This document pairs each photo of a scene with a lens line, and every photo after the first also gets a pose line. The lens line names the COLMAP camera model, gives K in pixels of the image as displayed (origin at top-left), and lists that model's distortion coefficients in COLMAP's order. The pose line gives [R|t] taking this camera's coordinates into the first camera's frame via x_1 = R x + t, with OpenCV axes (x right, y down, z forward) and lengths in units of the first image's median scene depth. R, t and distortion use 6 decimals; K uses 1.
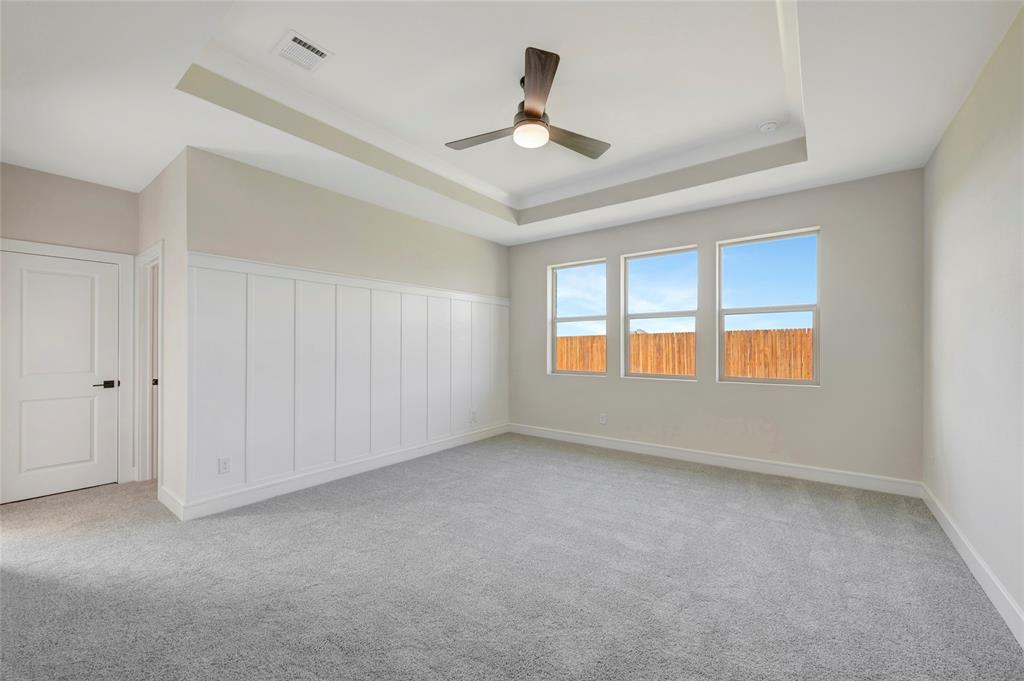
lens RADIAL K [[402.6, 0, 515.4], [0, 402.6, 348.0], [0, 0, 1]] dist [0.010008, 0.000219]
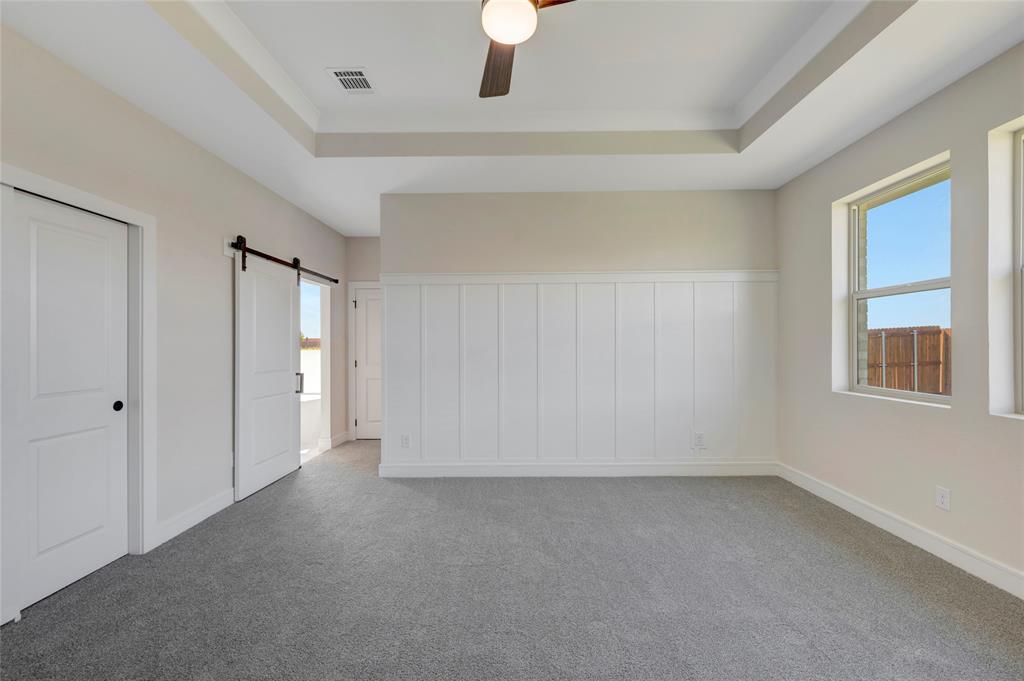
lens RADIAL K [[402.6, 0, 514.9], [0, 402.6, 344.5], [0, 0, 1]] dist [0.010008, 0.000219]
pose [[0.600796, -0.007658, -0.799365, 0.363846], [0.002963, 0.999969, -0.007353, 0.002340], [0.799397, 0.002050, 0.600800, 0.399050]]
